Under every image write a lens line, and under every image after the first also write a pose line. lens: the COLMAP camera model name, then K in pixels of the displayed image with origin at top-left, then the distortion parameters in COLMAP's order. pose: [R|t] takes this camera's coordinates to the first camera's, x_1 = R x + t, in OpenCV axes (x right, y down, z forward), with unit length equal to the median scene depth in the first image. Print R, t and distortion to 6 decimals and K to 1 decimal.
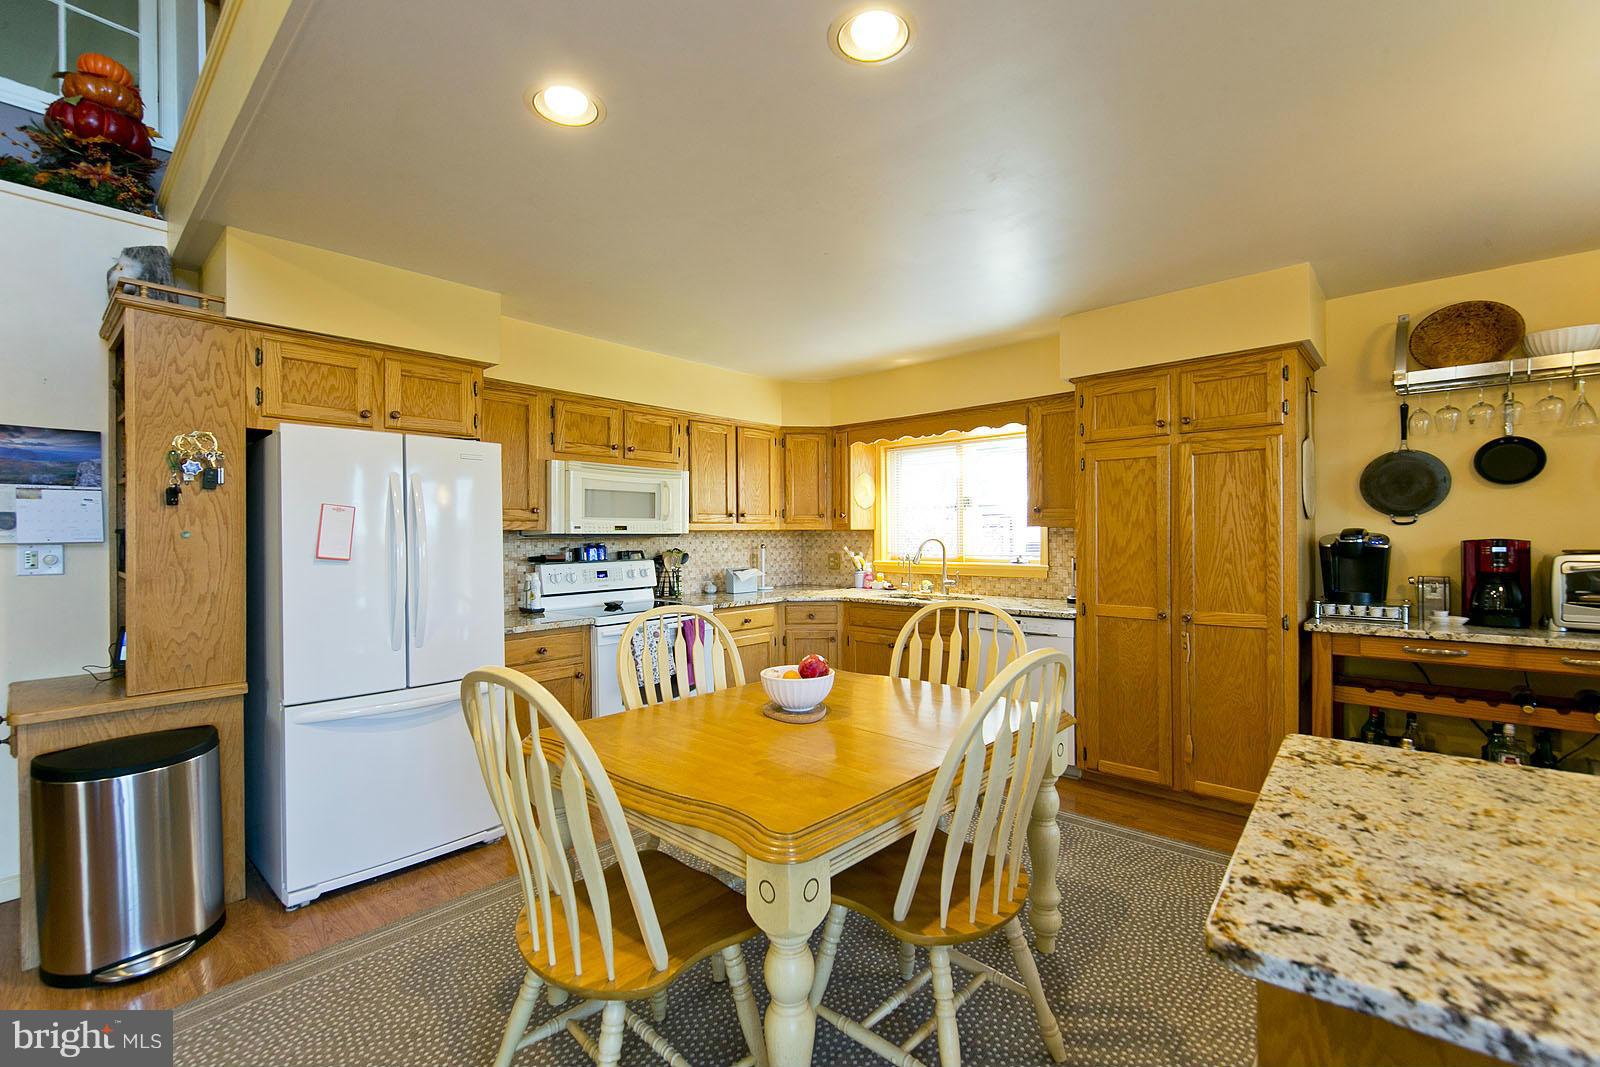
lens RADIAL K [[699.4, 0, 746.8], [0, 699.4, 539.9], [0, 0, 1]] dist [0.004545, -0.000690]
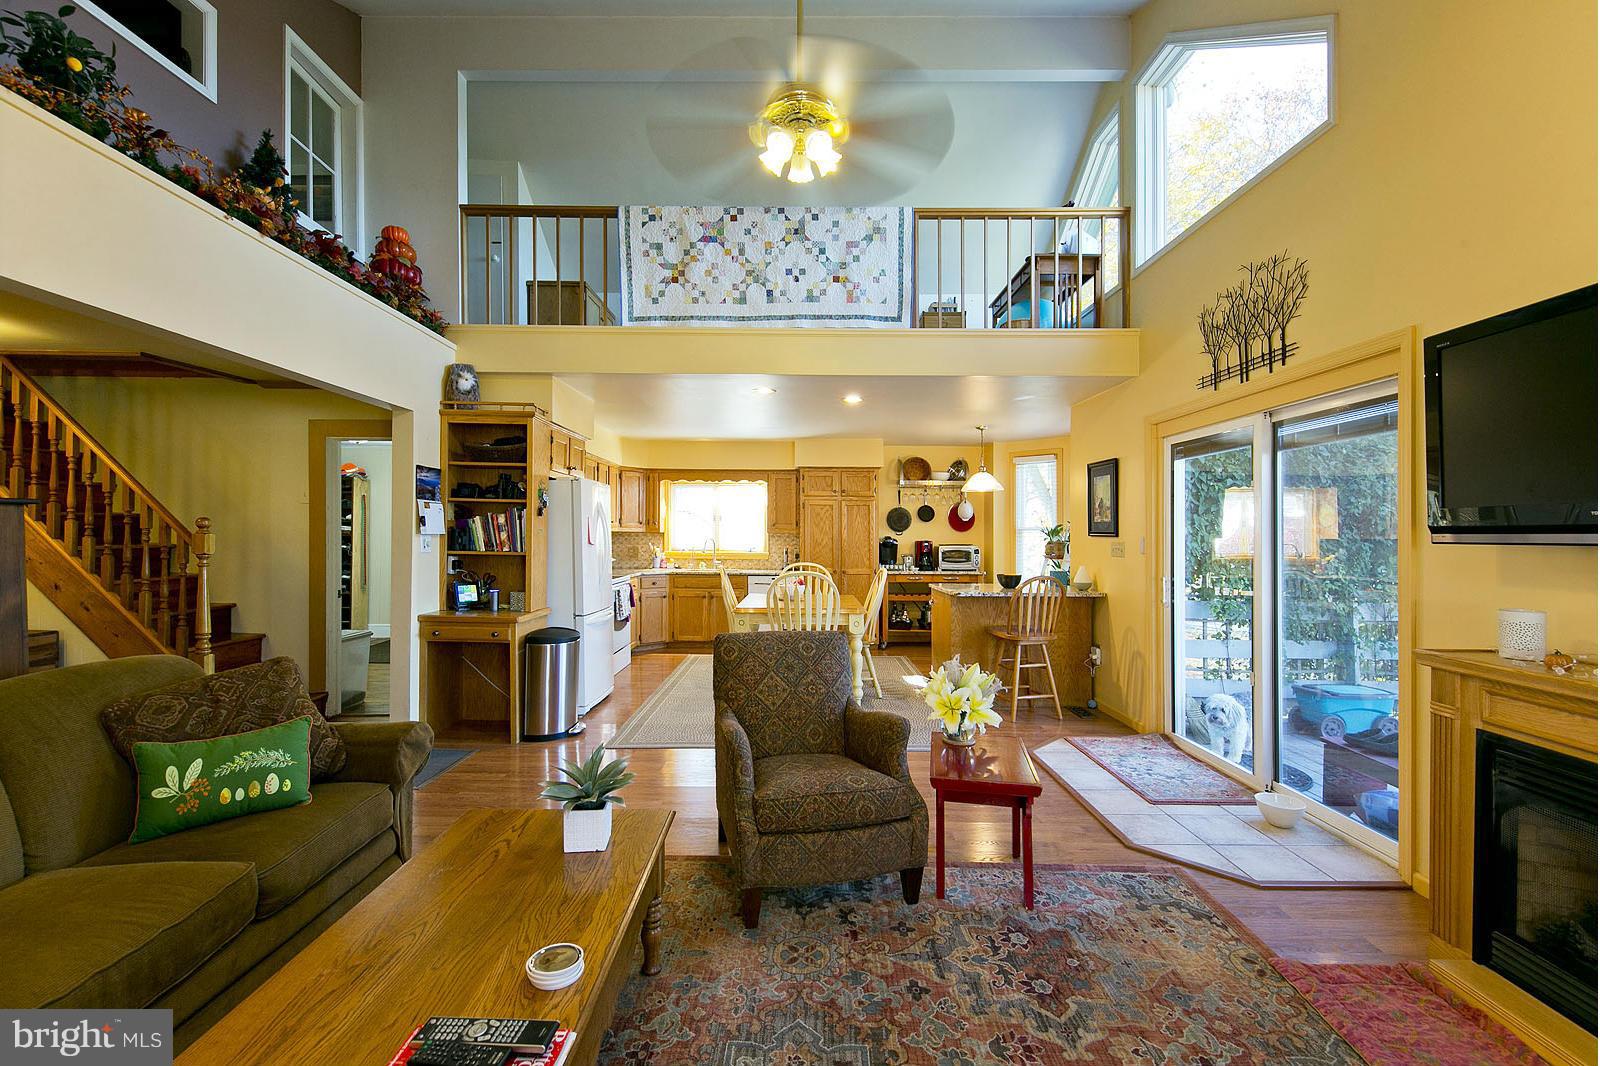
lens RADIAL K [[744.7, 0, 797.9], [0, 744.7, 524.5], [0, 0, 1]] dist [0.018327, -0.013179]
pose [[0.714820, 0.023079, 0.698928, -1.266645], [-0.008418, 0.999667, -0.024400, 0.010157], [-0.699258, 0.011557, 0.714776, -0.727233]]
